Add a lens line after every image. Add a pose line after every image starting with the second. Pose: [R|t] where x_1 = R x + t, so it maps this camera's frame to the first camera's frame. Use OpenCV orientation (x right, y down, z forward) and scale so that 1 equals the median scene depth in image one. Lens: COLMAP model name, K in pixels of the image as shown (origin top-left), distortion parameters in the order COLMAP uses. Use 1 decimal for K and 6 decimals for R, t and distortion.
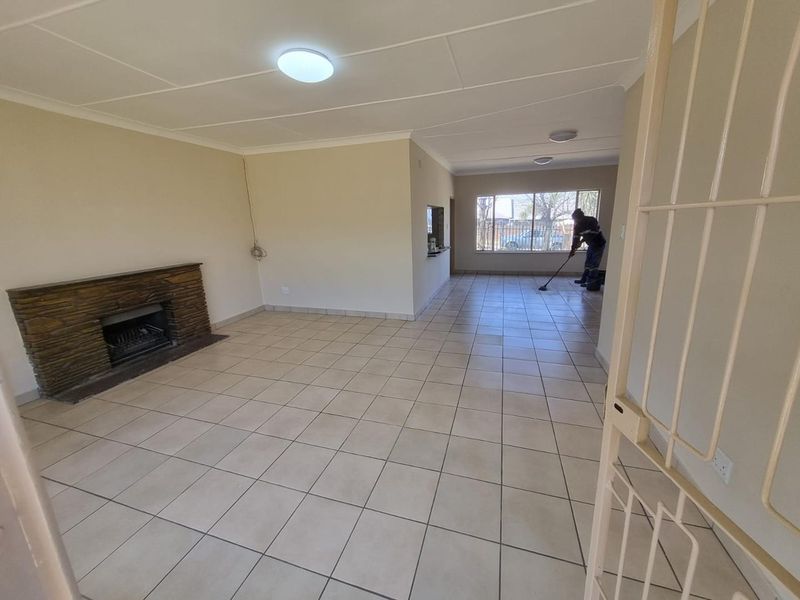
lens RADIAL K [[312.1, 0, 404.9], [0, 312.1, 296.0], [0, 0, 1]] dist [0.001989, 0.000067]
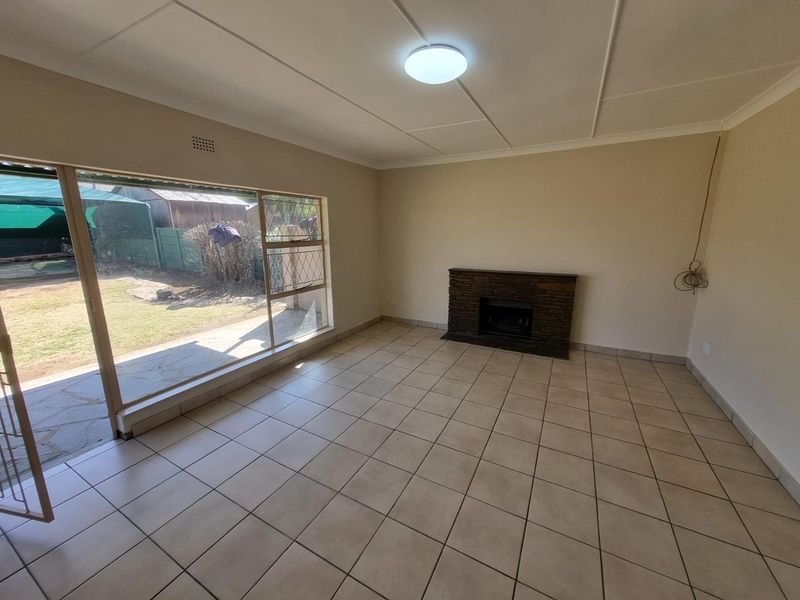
lens RADIAL K [[312.1, 0, 404.9], [0, 312.1, 297.1], [0, 0, 1]] dist [0.001989, 0.000067]
pose [[-0.193144, 0.230279, -0.953765, 0.399392], [-0.221859, 0.936642, 0.271073, -0.208646], [0.955758, 0.263957, -0.129817, 0.720066]]
